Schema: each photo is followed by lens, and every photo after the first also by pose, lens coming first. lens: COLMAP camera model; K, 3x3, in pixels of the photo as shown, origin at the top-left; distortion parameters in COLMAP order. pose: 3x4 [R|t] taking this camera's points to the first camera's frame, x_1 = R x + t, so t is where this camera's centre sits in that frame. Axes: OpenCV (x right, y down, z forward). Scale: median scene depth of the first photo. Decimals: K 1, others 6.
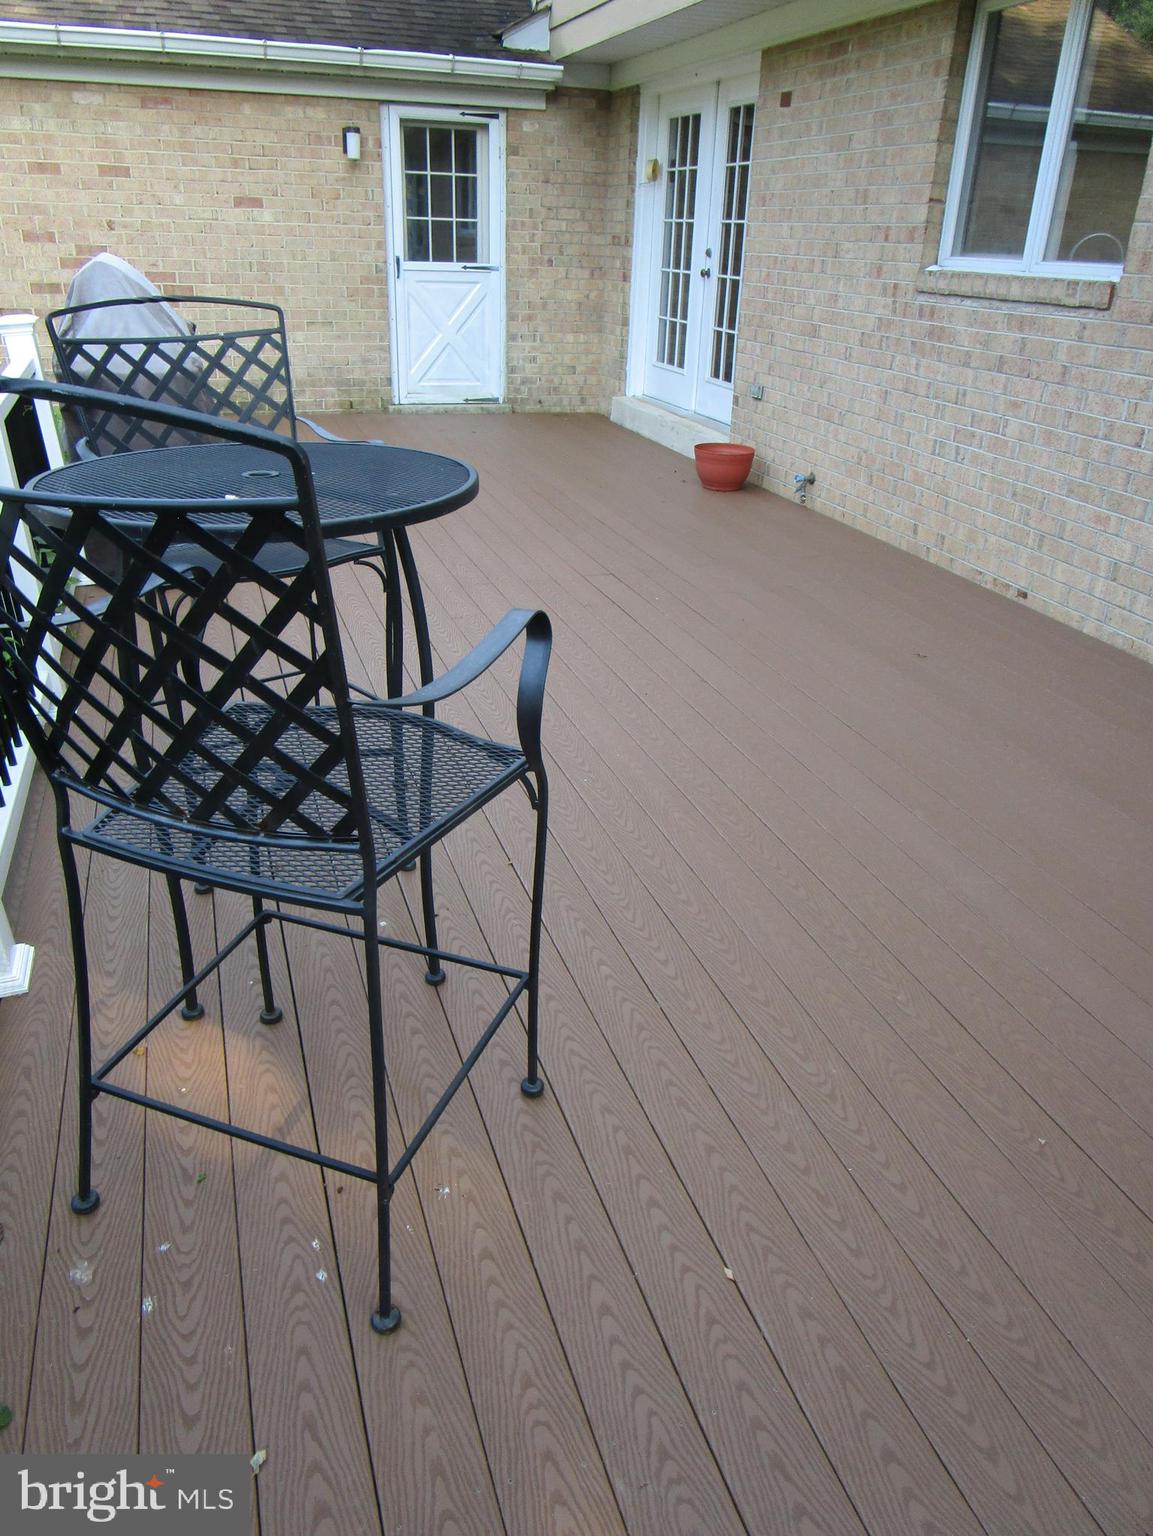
lens RADIAL K [[1111.3, 0, 580.6], [0, 1111.3, 770.0], [0, 0, 1]] dist [-0.014281, 0.007379]
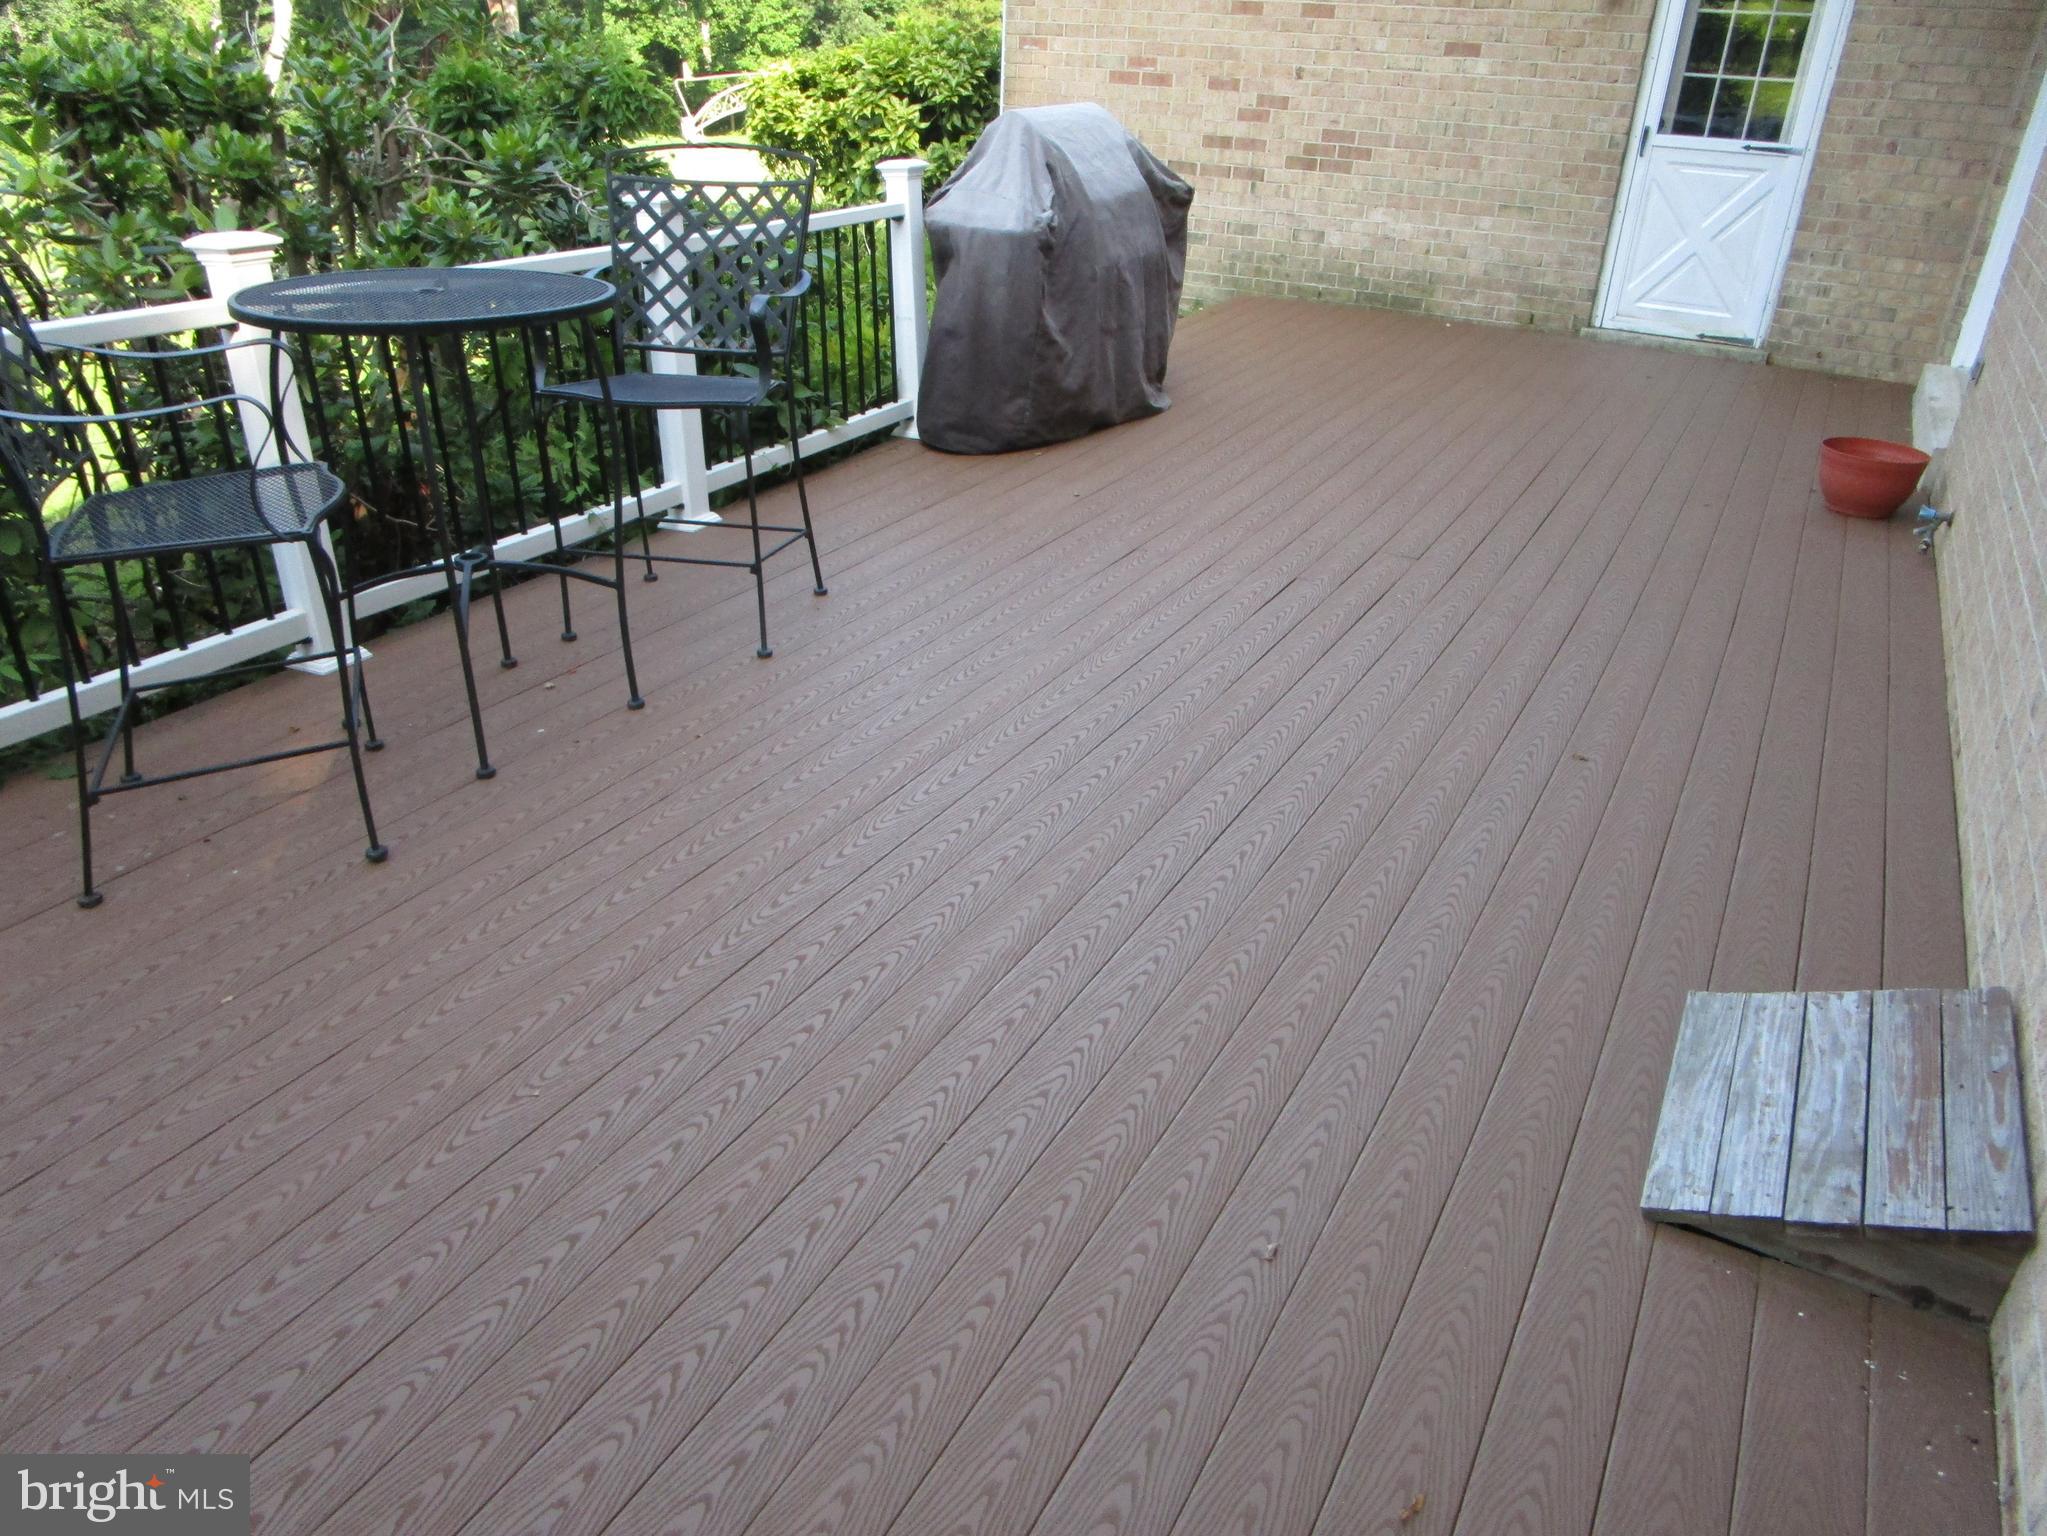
lens RADIAL K [[1481.0, 0, 1026.6], [0, 1481.0, 763.7], [0, 0, 1]] dist [-0.014281, 0.007379]
pose [[0.679170, 0.328421, -0.656405, 0.315558], [-0.340972, 0.933126, 0.114076, -0.047402], [0.649974, 0.146339, 0.745734, 0.080703]]
